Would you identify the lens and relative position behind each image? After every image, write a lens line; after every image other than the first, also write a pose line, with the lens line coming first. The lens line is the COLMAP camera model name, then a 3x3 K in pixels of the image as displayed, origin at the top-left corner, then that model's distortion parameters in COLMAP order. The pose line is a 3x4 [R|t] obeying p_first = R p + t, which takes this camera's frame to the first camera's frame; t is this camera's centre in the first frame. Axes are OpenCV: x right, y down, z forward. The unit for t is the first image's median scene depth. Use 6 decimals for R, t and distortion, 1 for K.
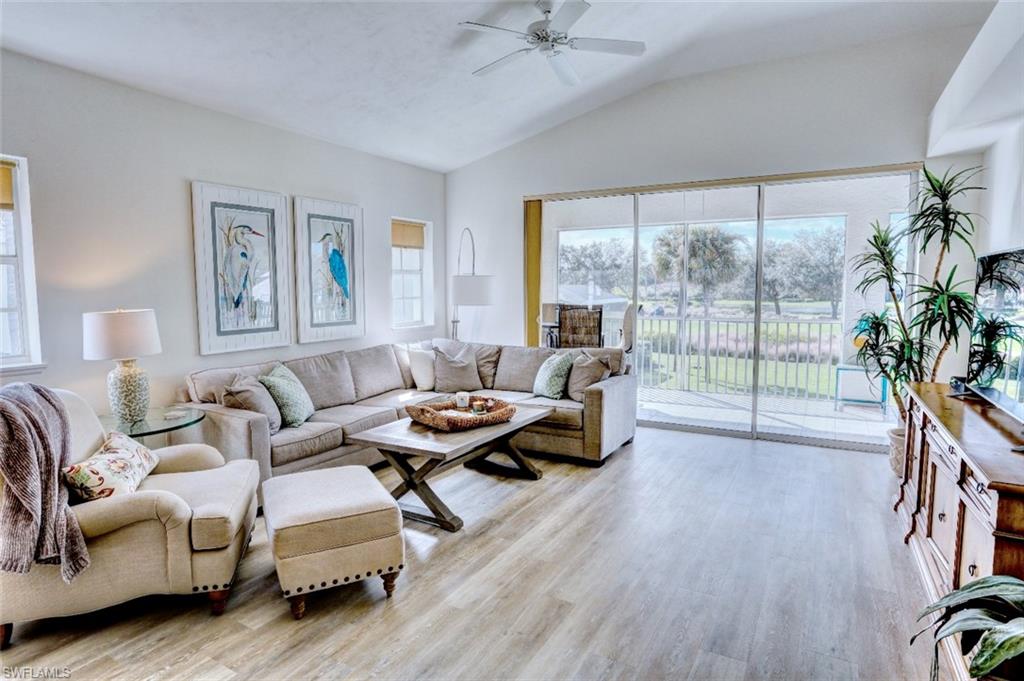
lens RADIAL K [[571.2, 0, 512.0], [0, 571.2, 340.5], [0, 0, 1]] dist [-0.112234, 0.000299]
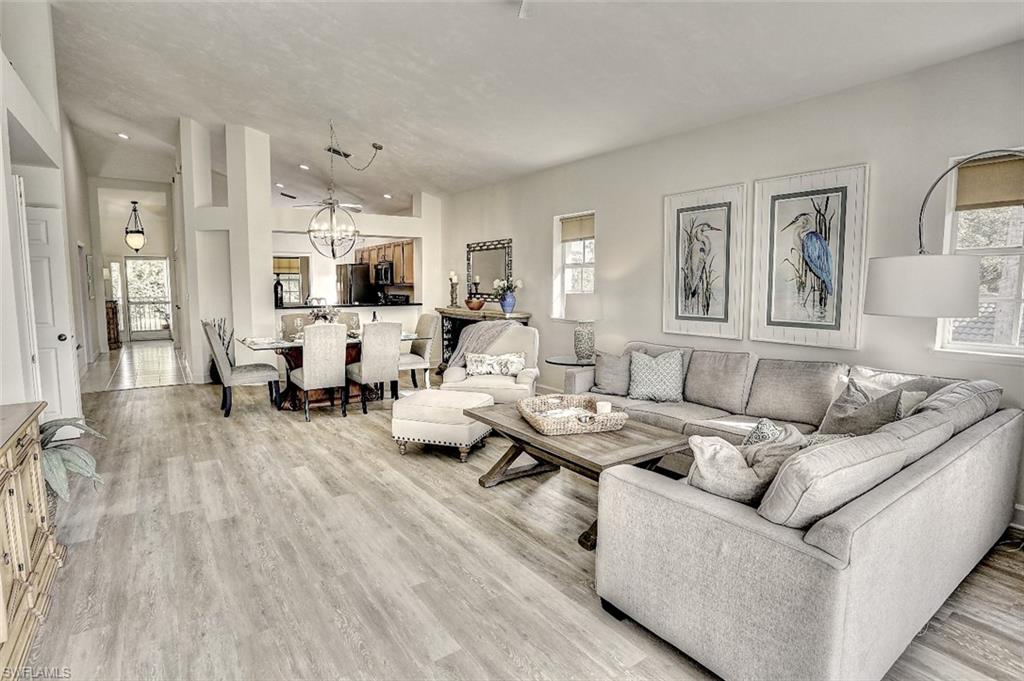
lens RADIAL K [[520.9, 0, 513.3], [0, 520.9, 334.8], [0, 0, 1]] dist [-0.063261, 0.000275]
pose [[-0.439023, 0.096572, -0.893271, 0.635754], [-0.071158, 0.987347, 0.141716, -0.108626], [0.895654, 0.125780, -0.426596, 1.143994]]
